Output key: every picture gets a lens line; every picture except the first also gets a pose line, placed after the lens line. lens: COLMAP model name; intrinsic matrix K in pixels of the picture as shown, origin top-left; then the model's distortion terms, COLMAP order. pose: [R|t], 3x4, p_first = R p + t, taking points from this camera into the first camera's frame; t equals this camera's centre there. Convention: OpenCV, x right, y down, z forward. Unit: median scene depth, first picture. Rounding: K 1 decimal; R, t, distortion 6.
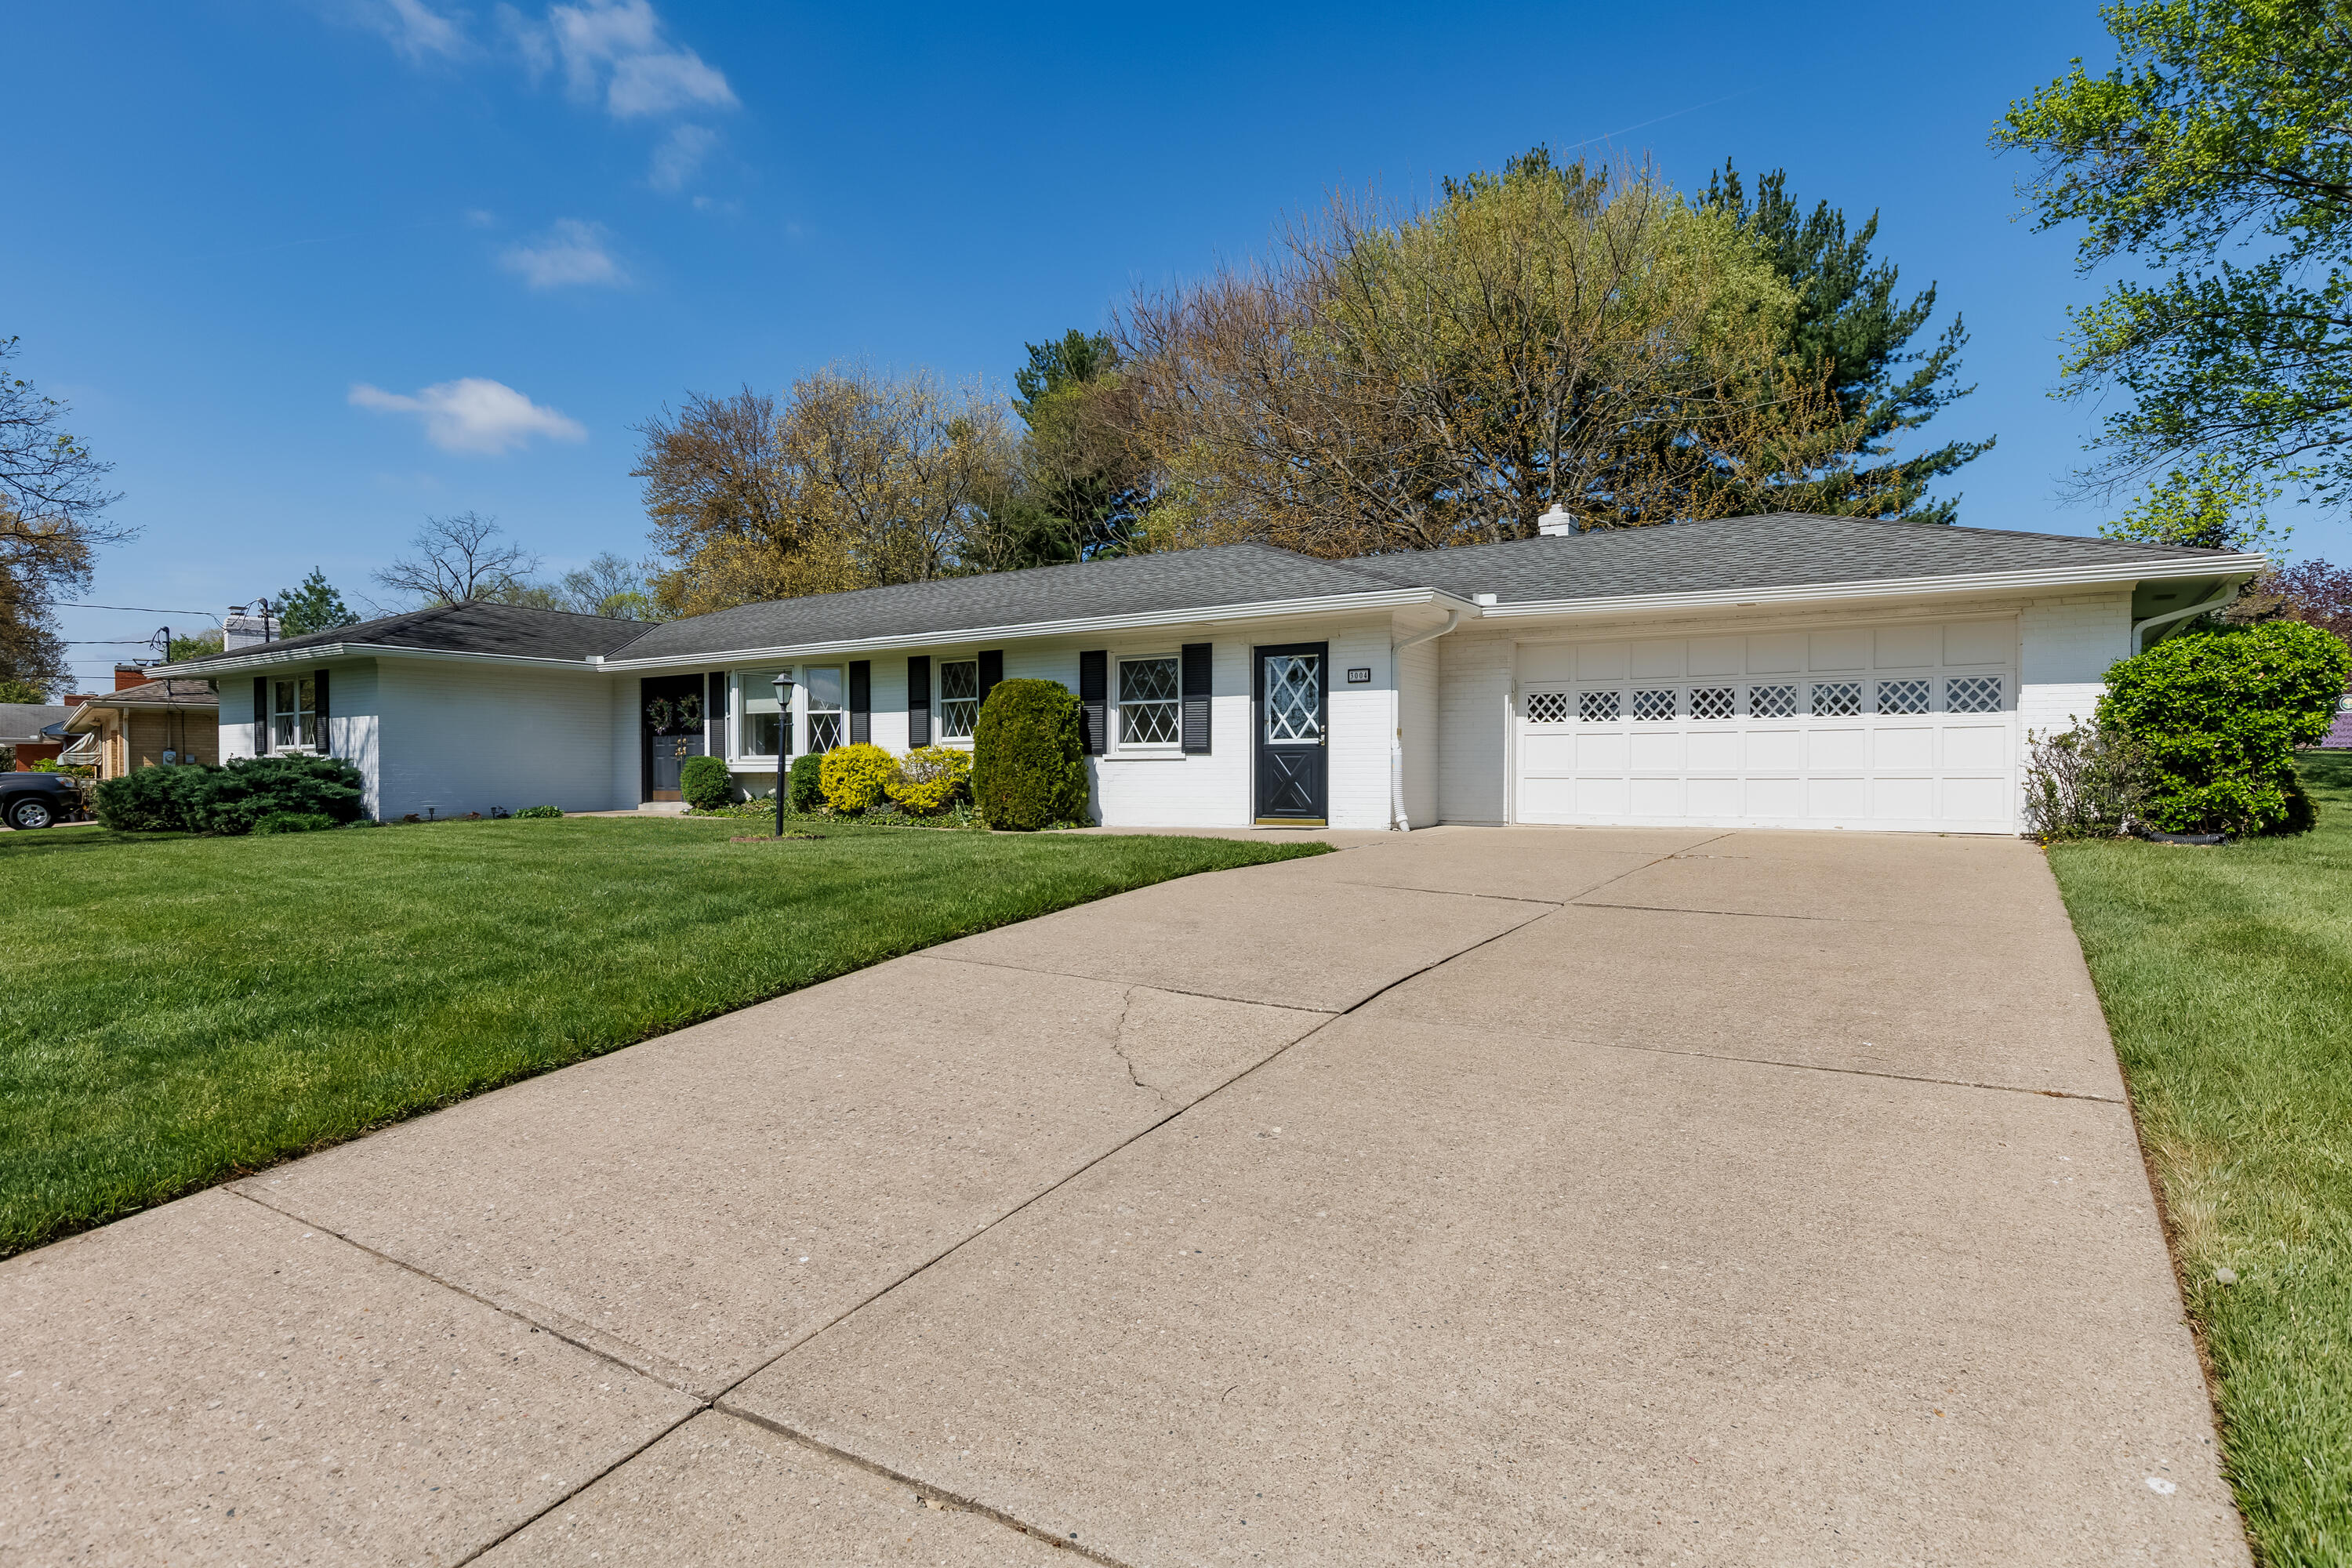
lens RADIAL K [[1224.8, 0, 1196.1], [0, 1224.8, 791.5], [0, 0, 1]] dist [-0.013055, -0.001712]
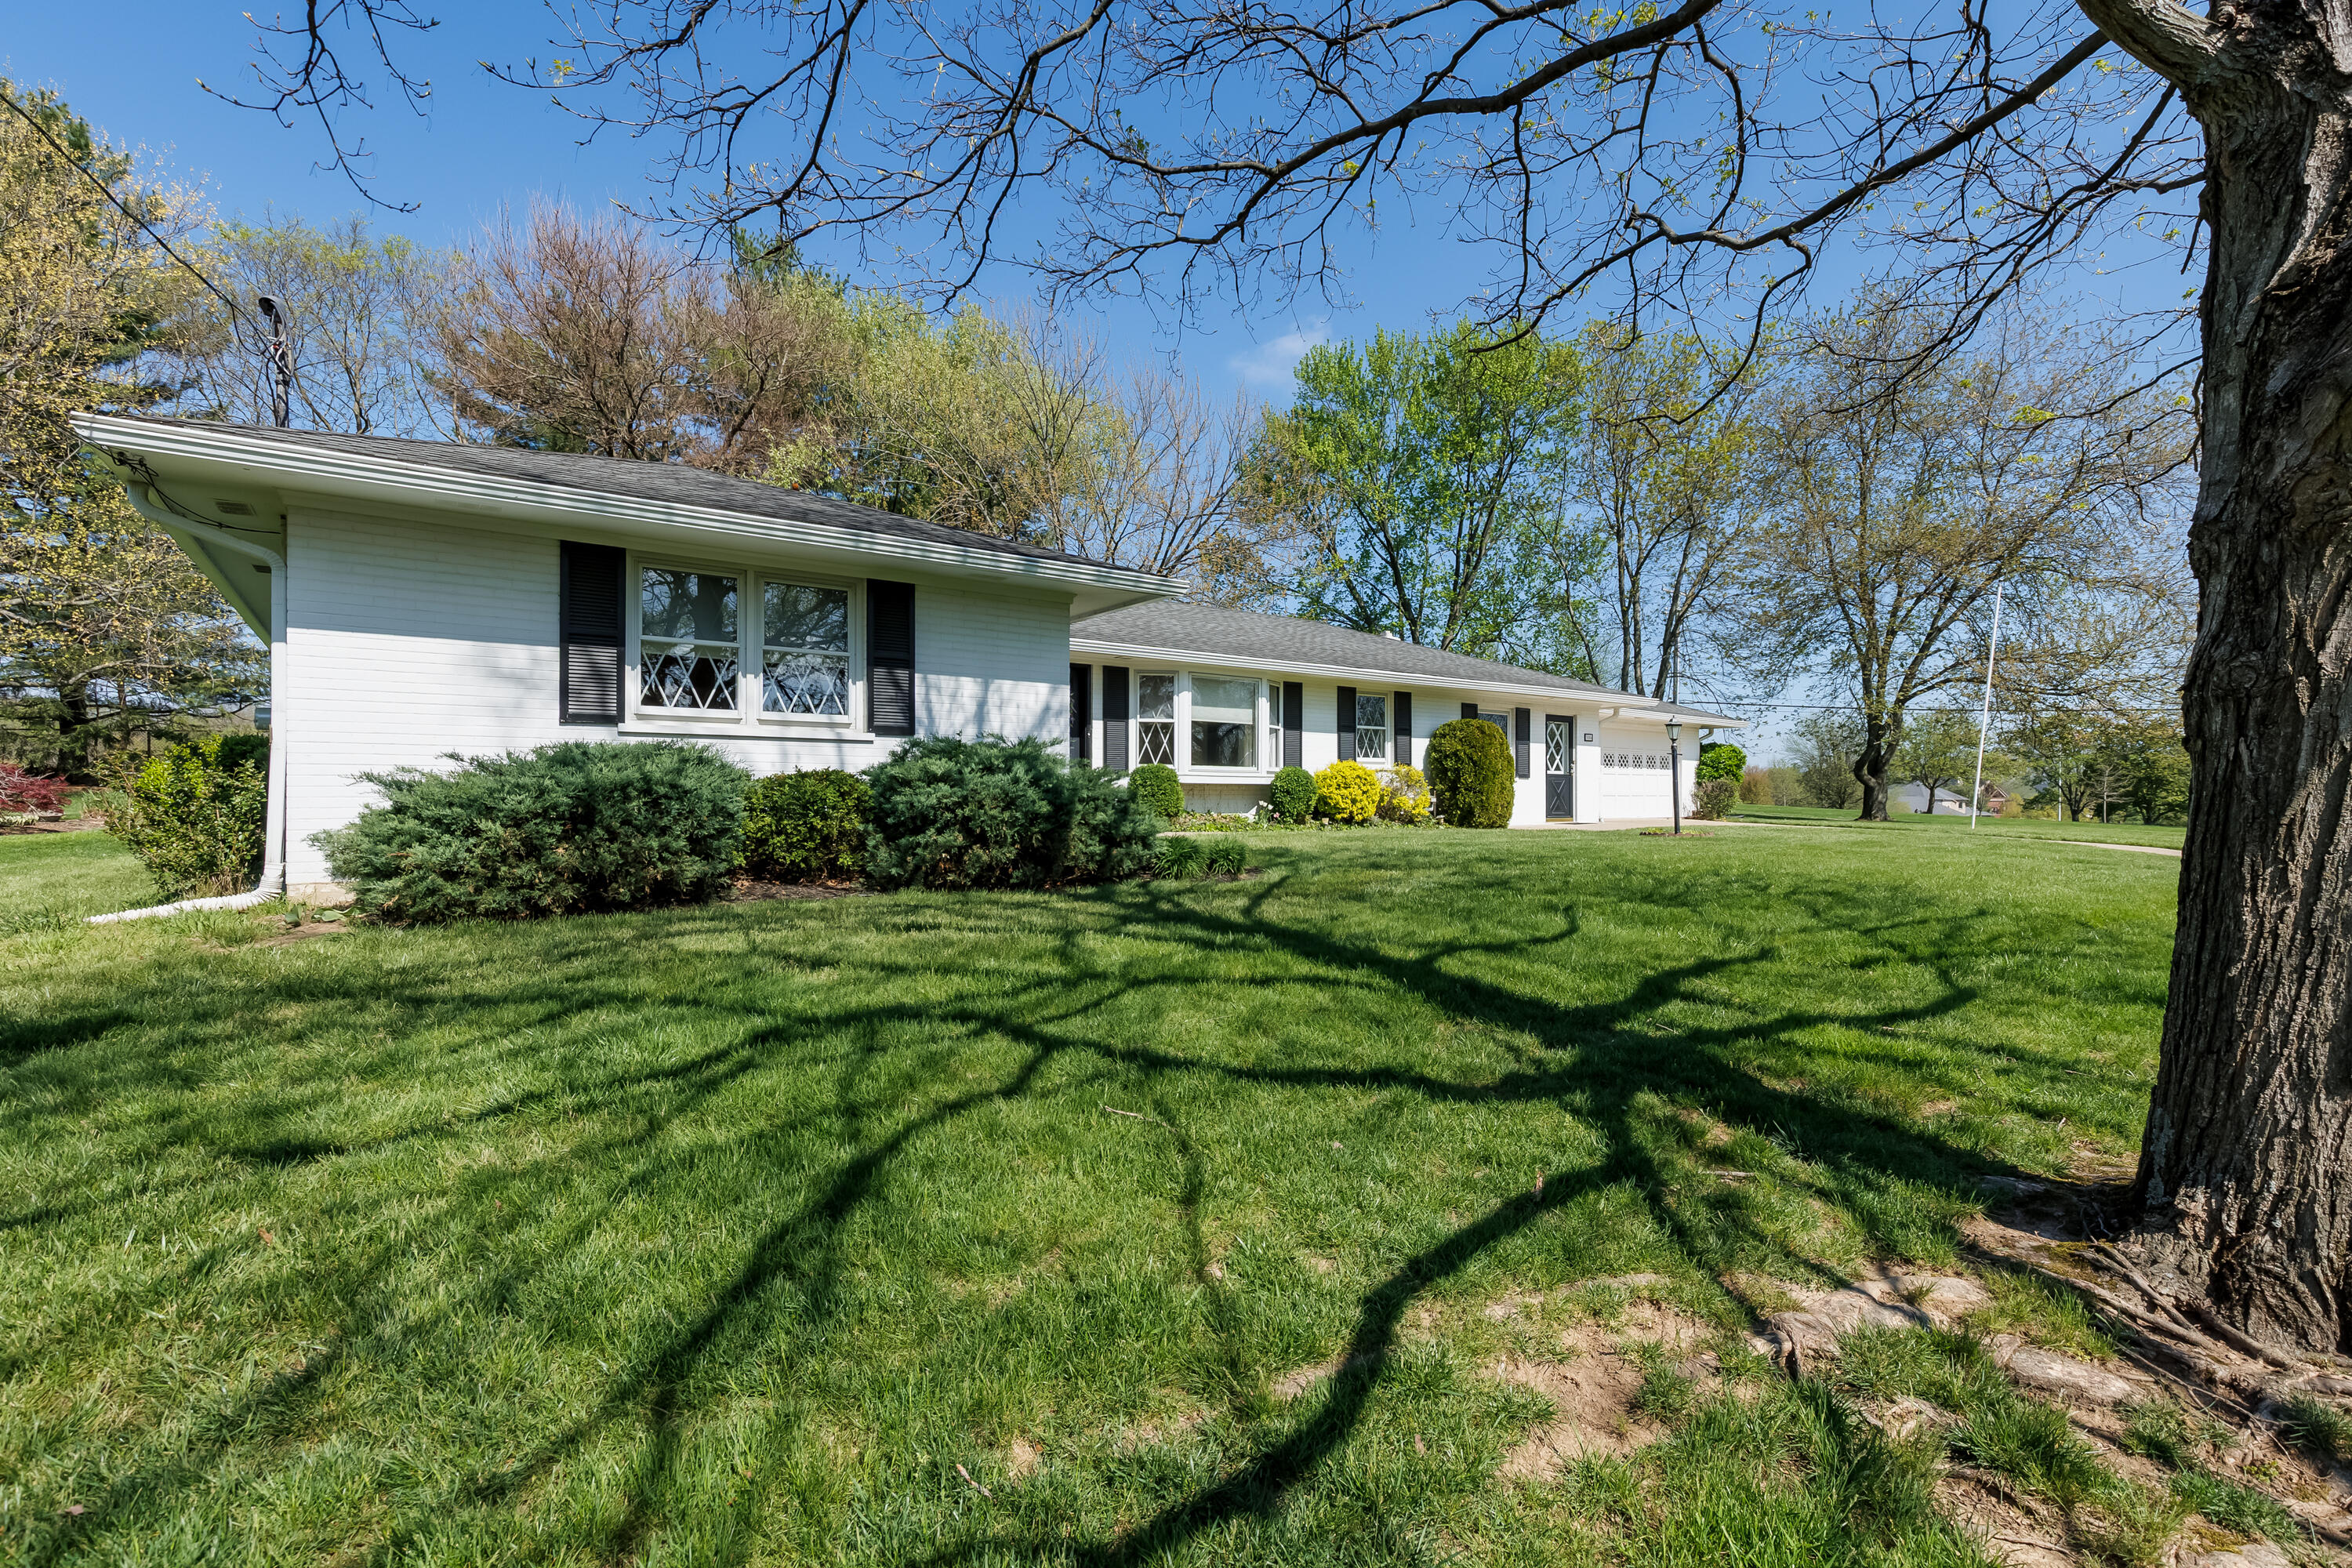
lens RADIAL K [[1047.9, 0, 1181.6], [0, 1047.9, 797.8], [0, 0, 1]] dist [-0.002917, 0.000241]
pose [[0.365075, 0.001641, 0.930977, -1.163993], [0.004482, 0.999984, -0.003520, -0.001446], [-0.930967, 0.005458, 0.365062, 0.746999]]
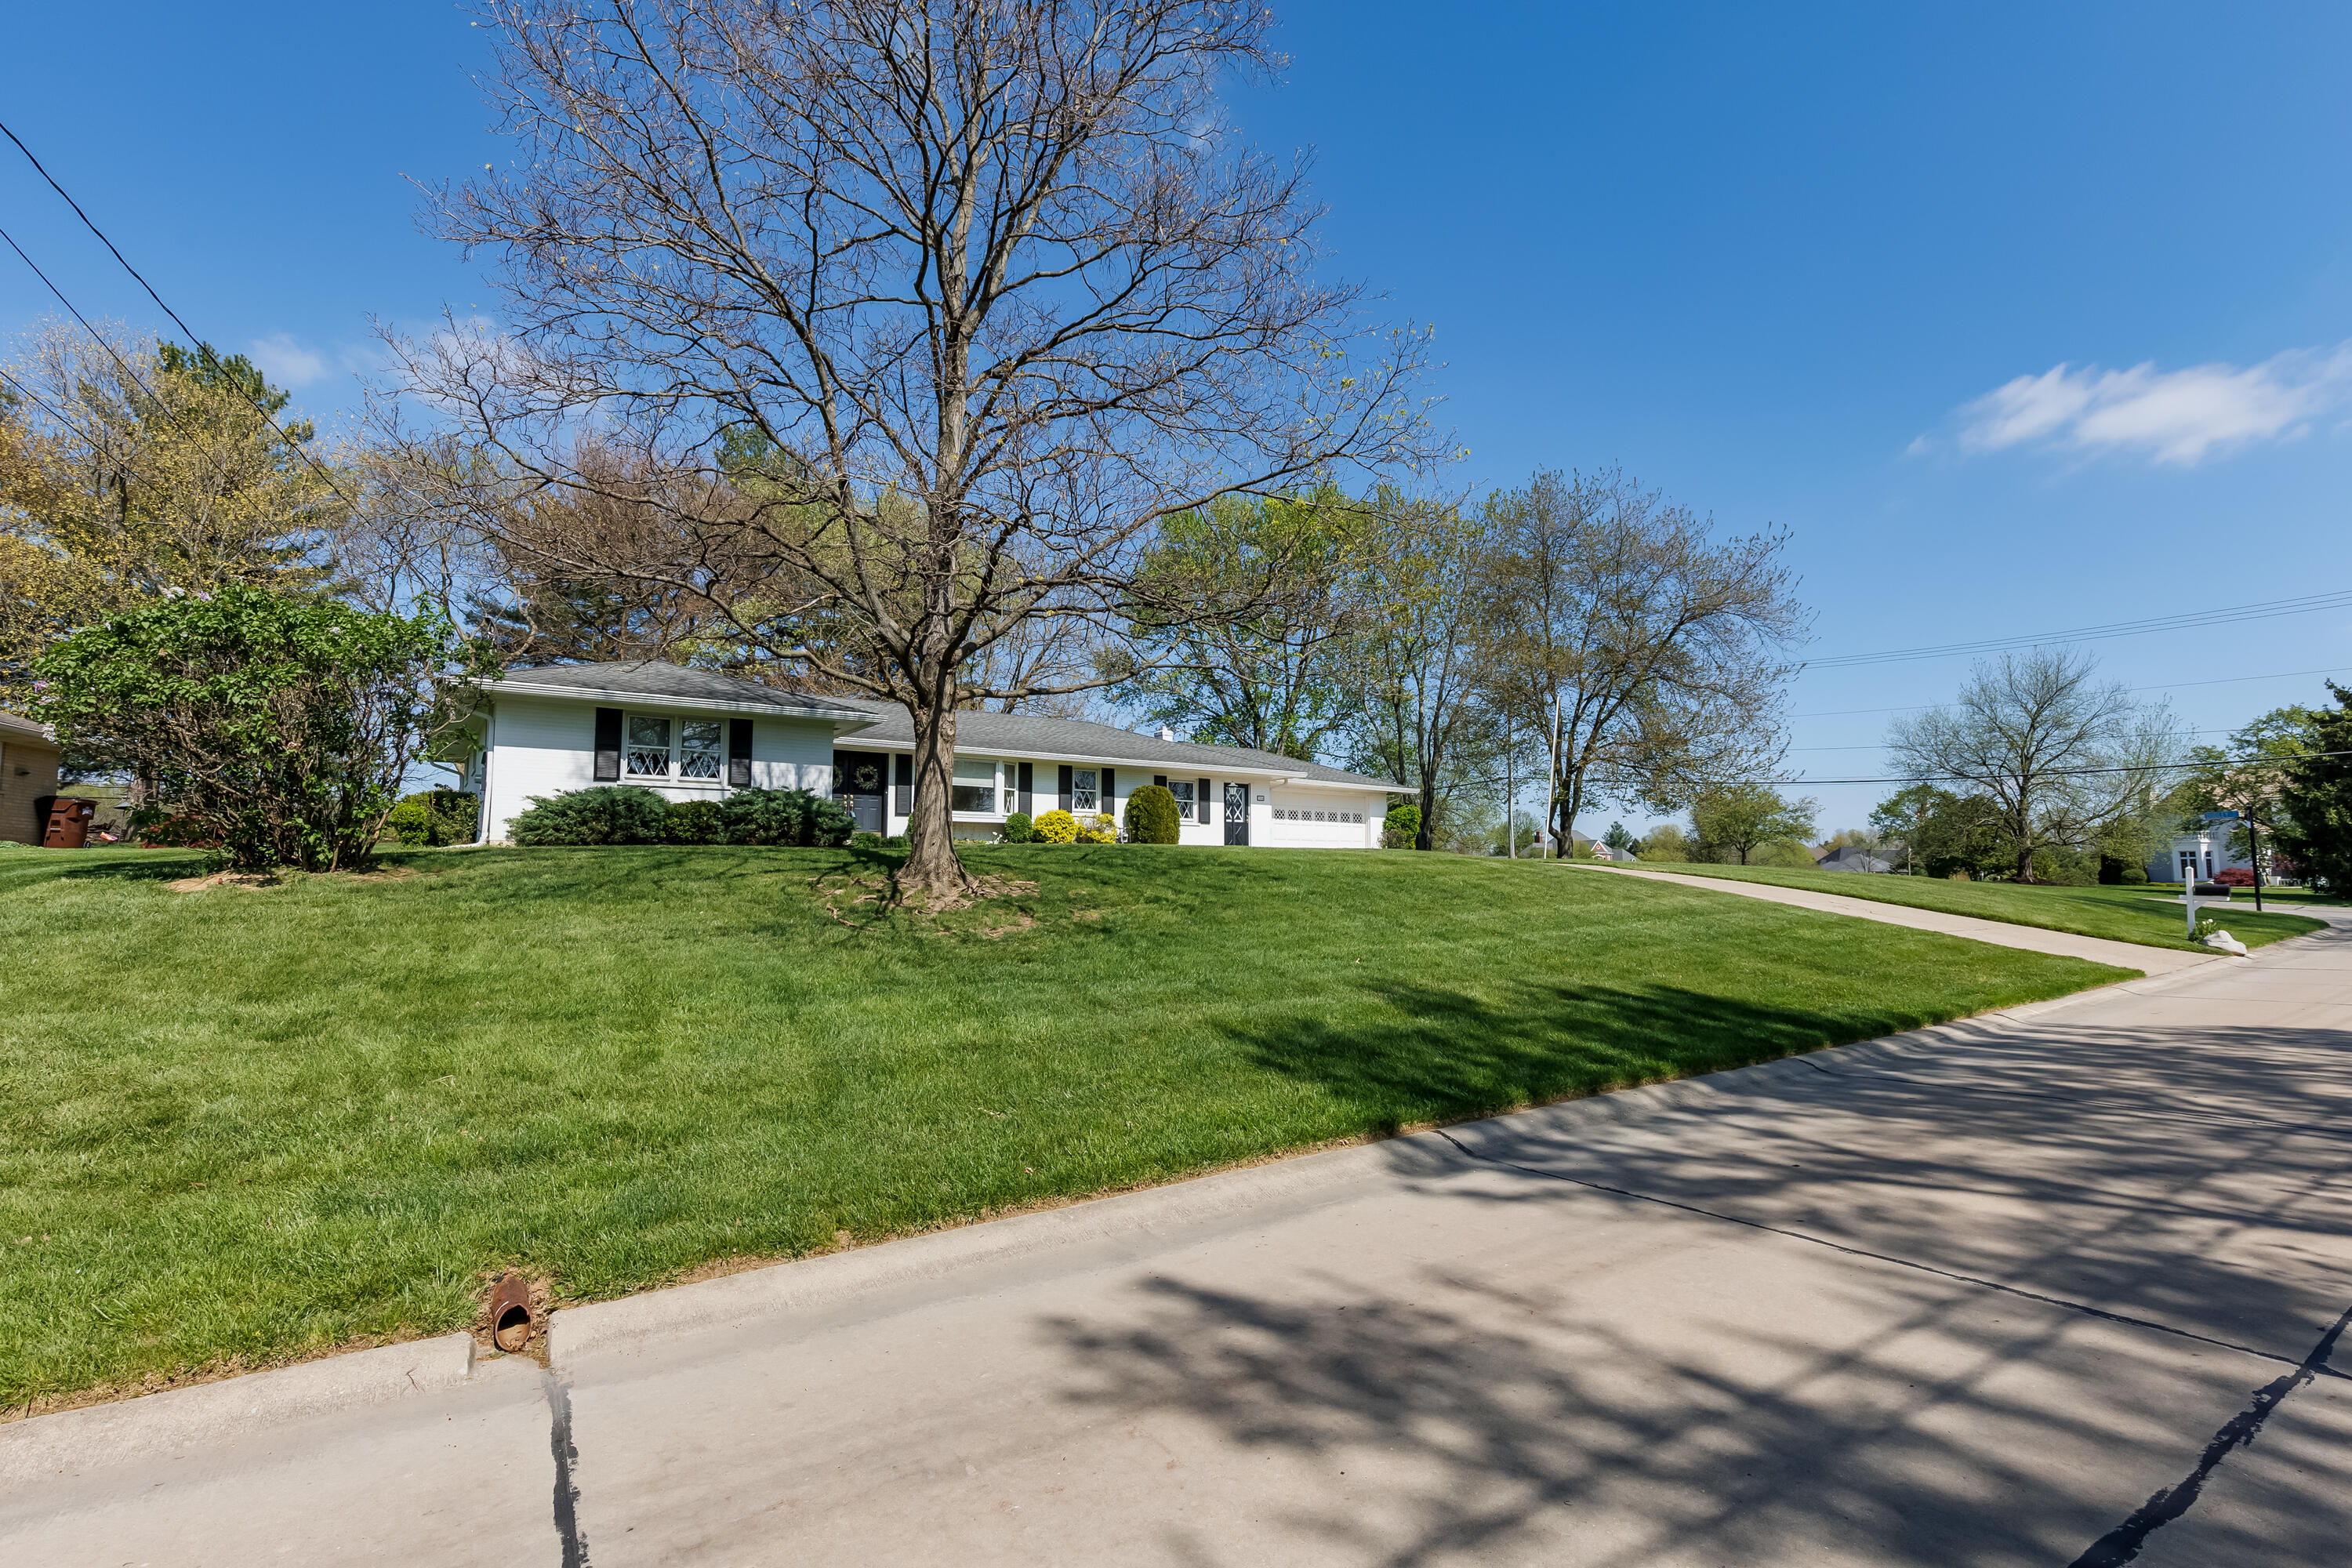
lens RADIAL K [[1047.9, 0, 1178.6], [0, 1047.9, 787.0], [0, 0, 1]] dist [-0.002917, 0.000241]
pose [[0.371020, 0.081662, 0.925027, -1.598781], [0.009232, 0.995752, -0.091609, 0.070969], [-0.928579, 0.042528, 0.368690, 0.222948]]
